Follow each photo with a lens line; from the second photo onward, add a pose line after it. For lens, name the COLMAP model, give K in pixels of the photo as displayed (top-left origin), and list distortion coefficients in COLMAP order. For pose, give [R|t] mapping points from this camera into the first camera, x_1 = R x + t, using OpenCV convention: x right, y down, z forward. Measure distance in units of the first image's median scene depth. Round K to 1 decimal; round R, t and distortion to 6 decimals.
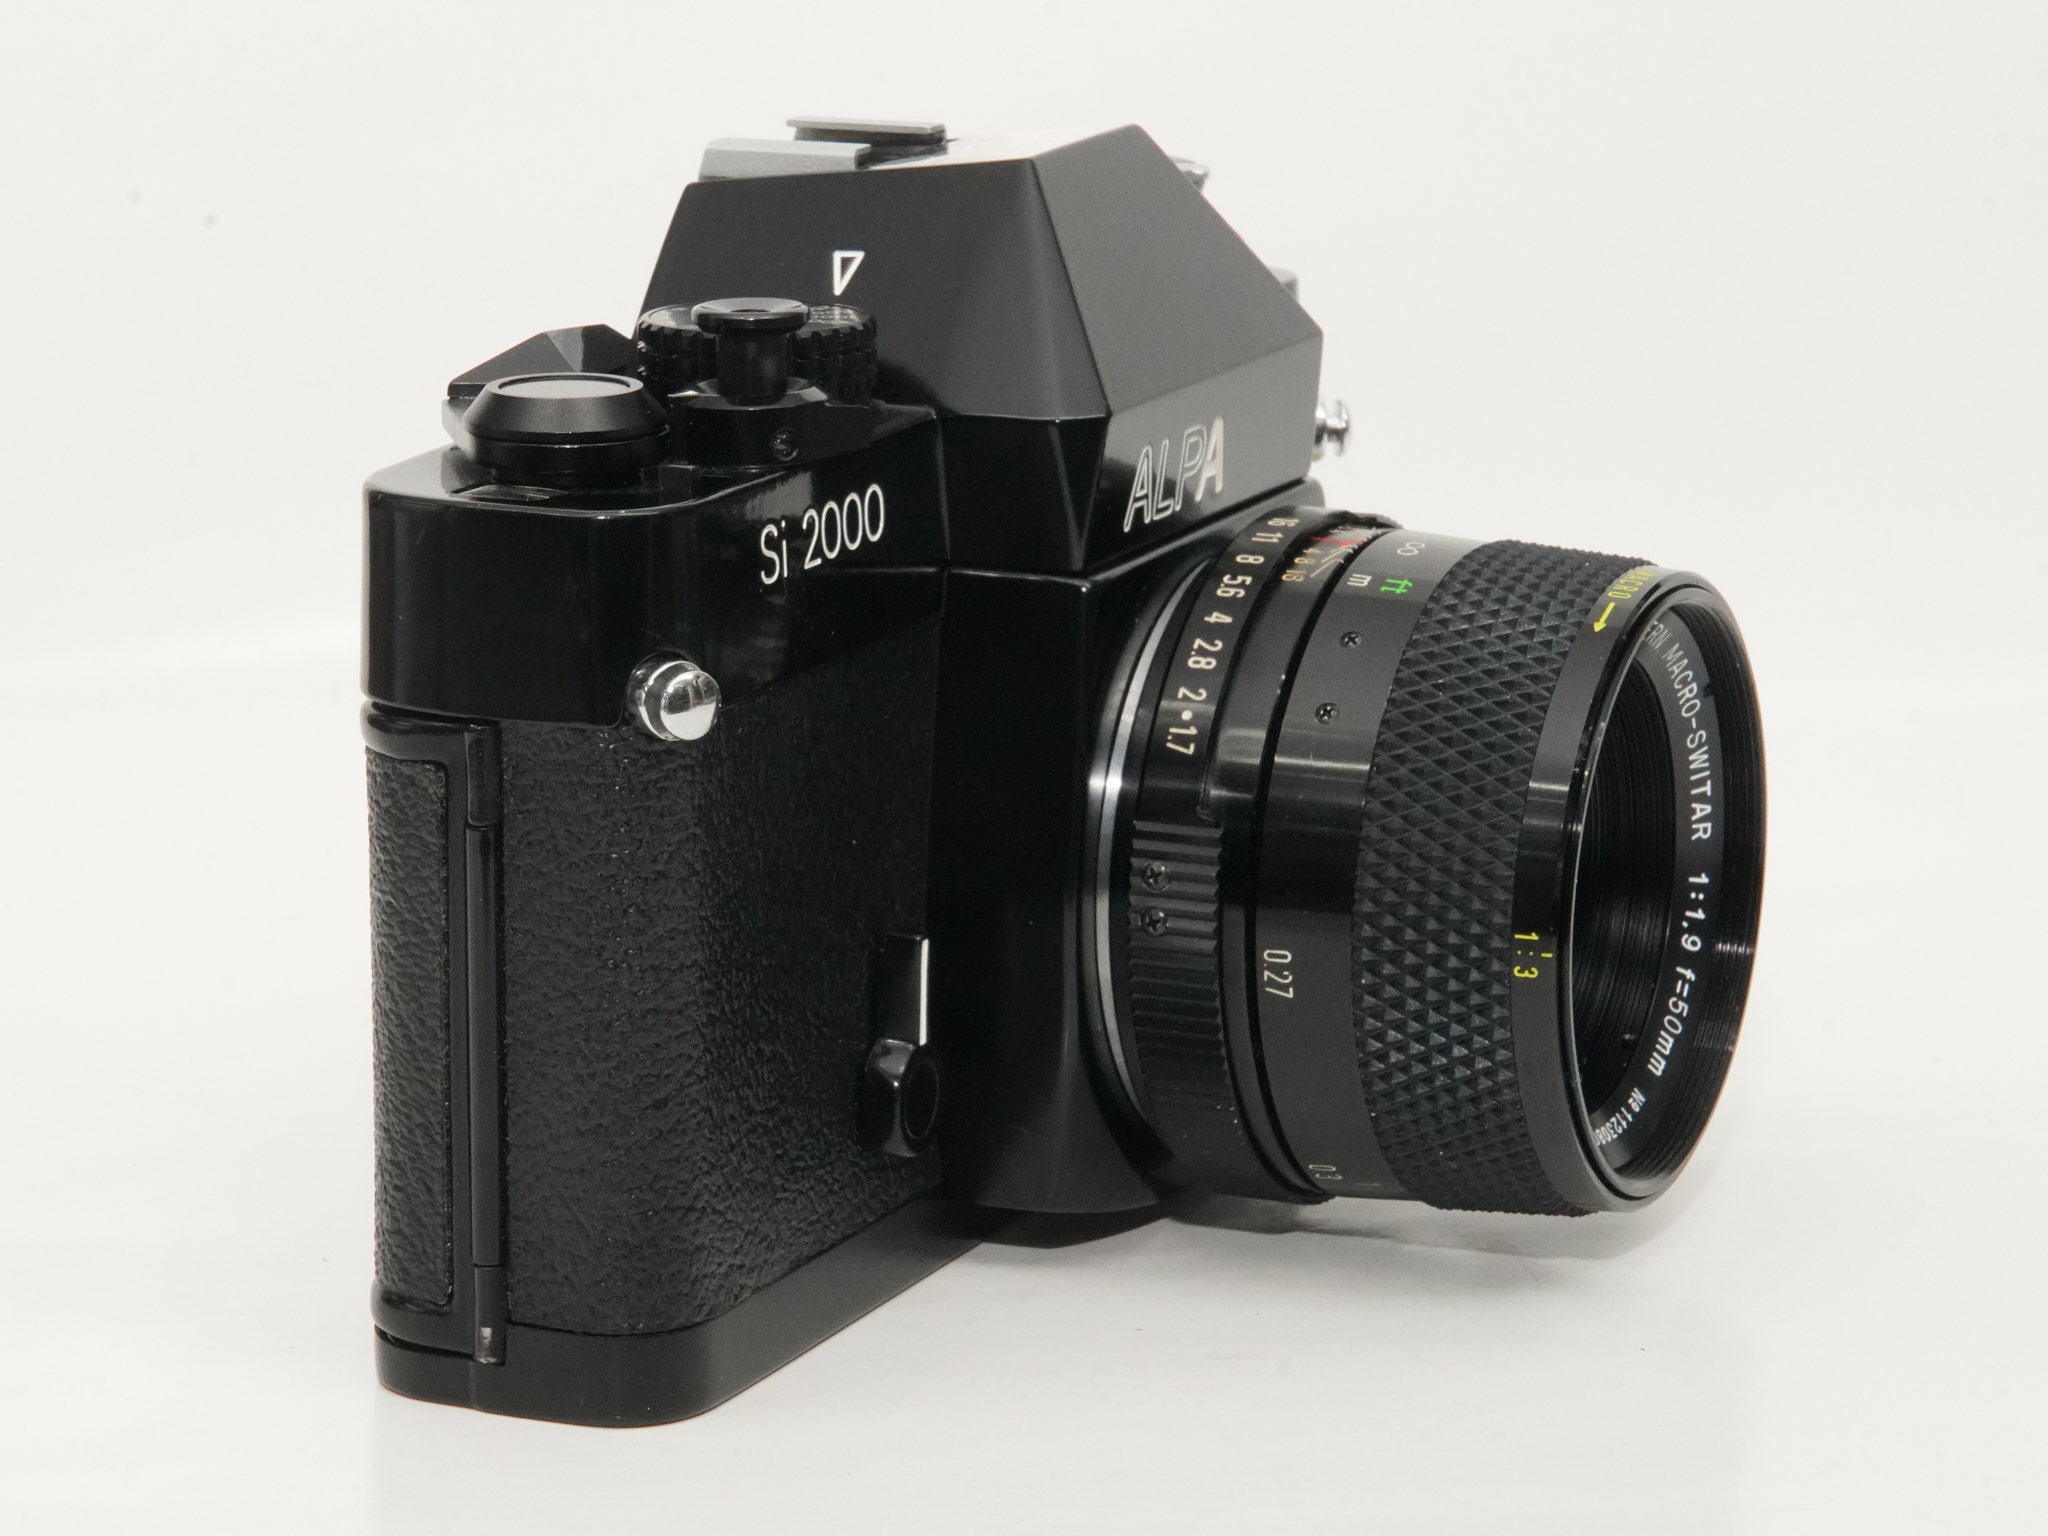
lens RADIAL K [[7454.5, 0, 1002.6], [0, 7454.5, 761.9], [0, 0, 1]] dist [0.507586, 0.000000]
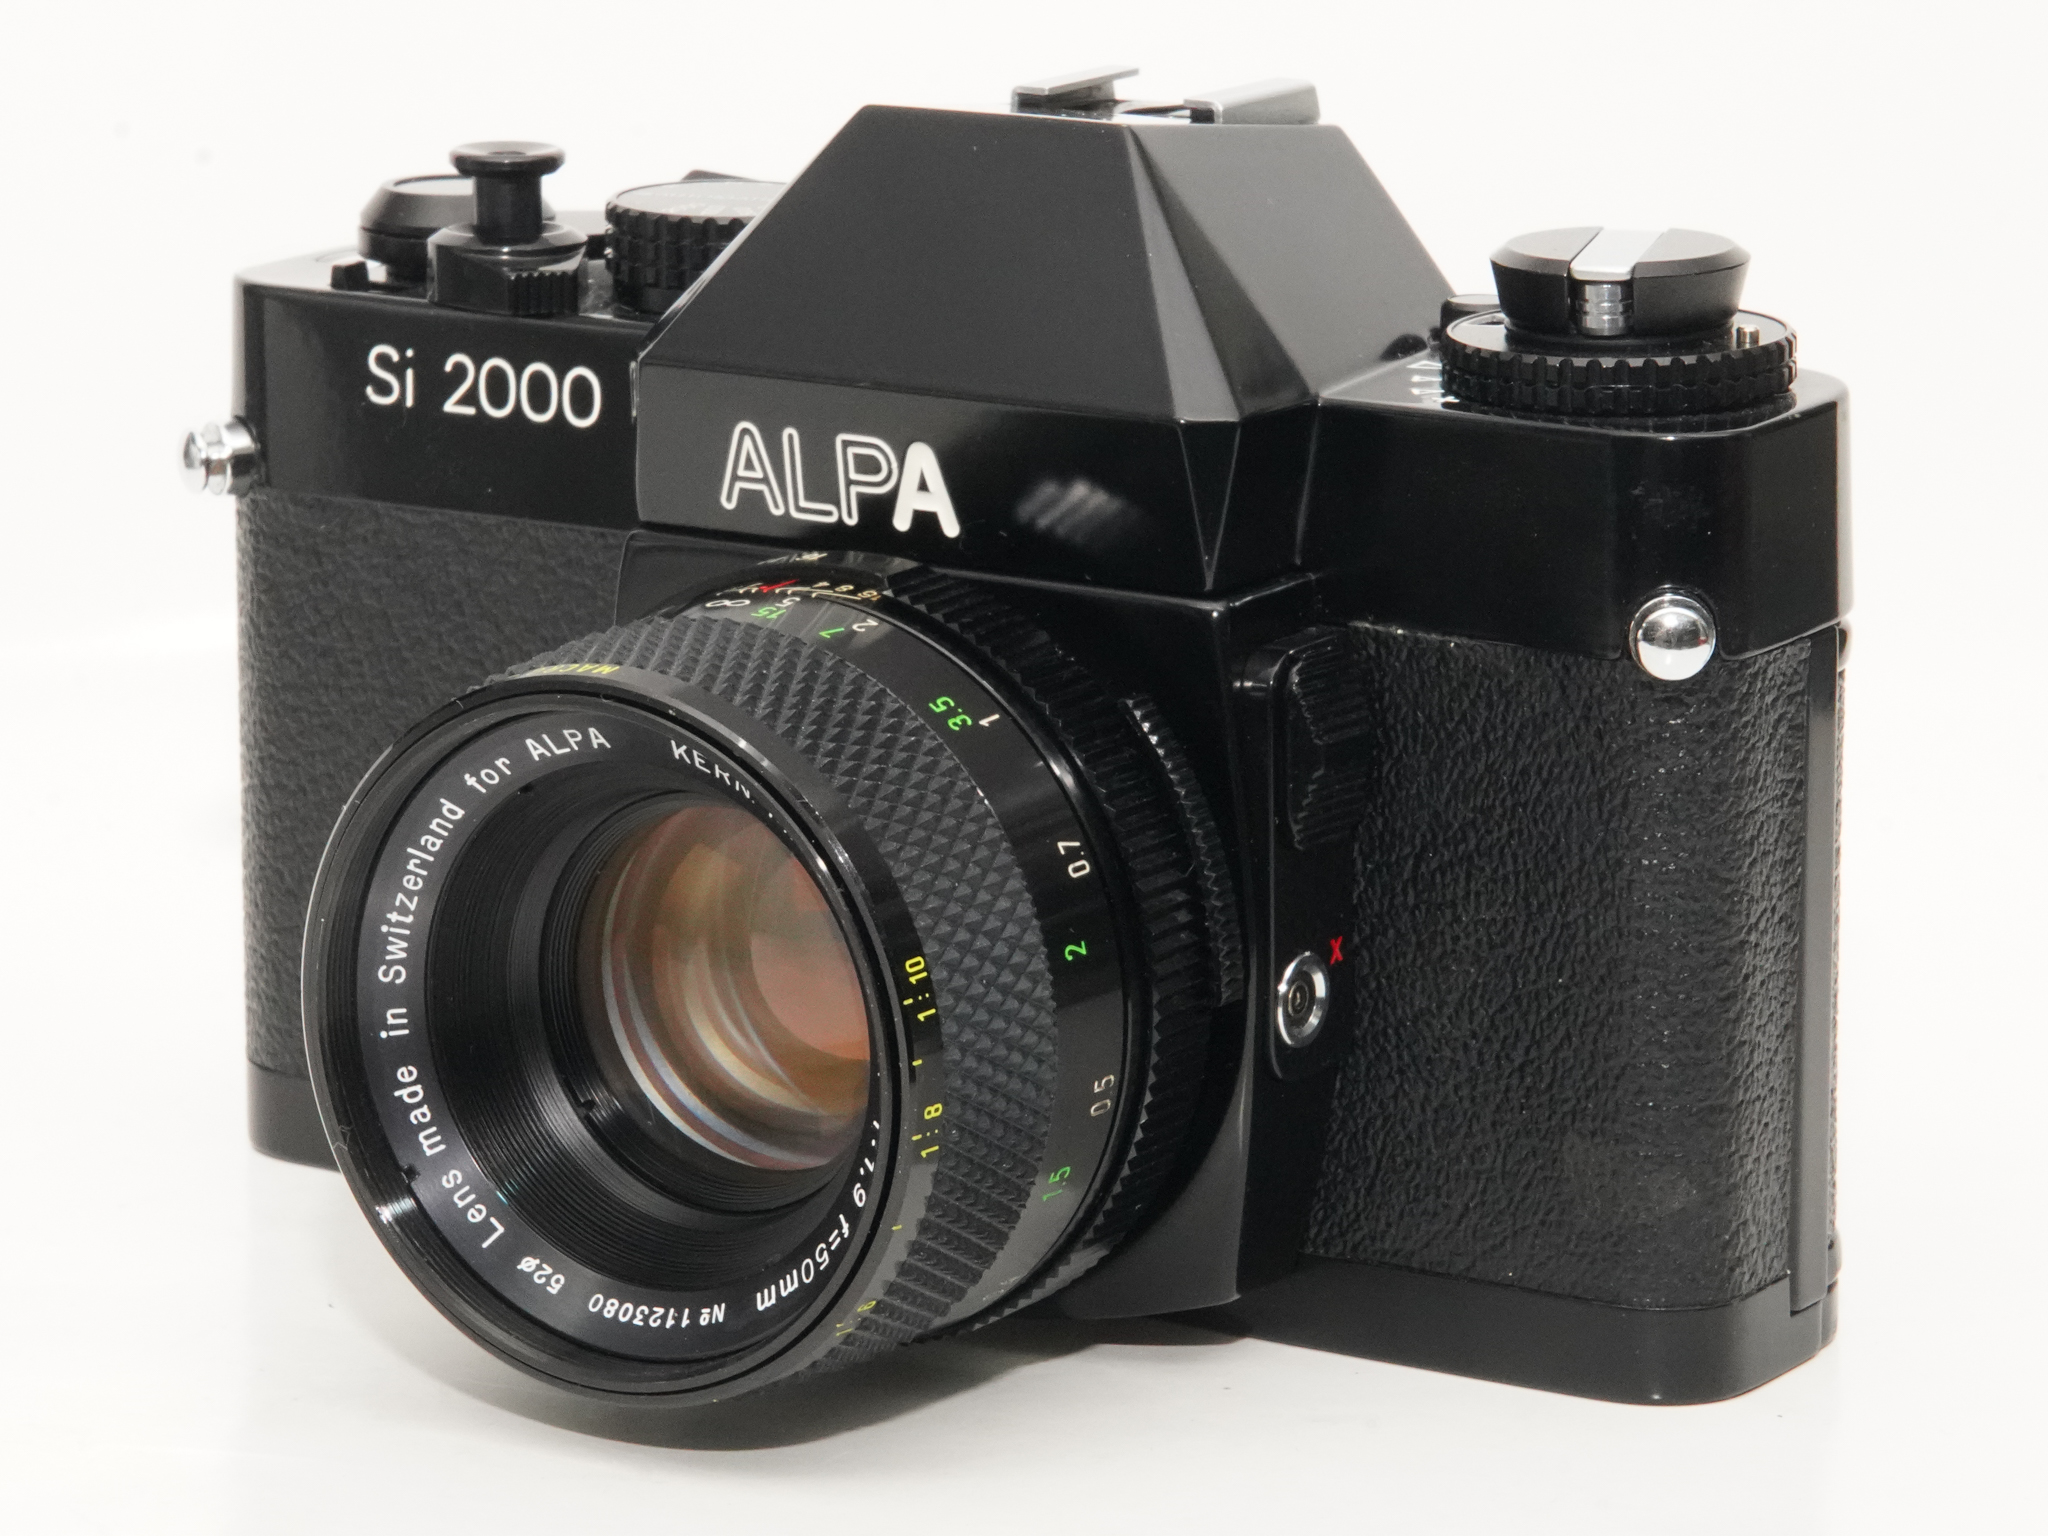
lens RADIAL K [[7454.5, 0, 985.9], [0, 7454.5, 821.0], [0, 0, 1]] dist [0.507586, 0.000000]
pose [[-0.154669, 0.223430, -0.962370, 0.893099], [-0.210368, 0.944305, 0.253046, -0.230727], [0.965310, 0.241591, -0.099052, 1.120555]]
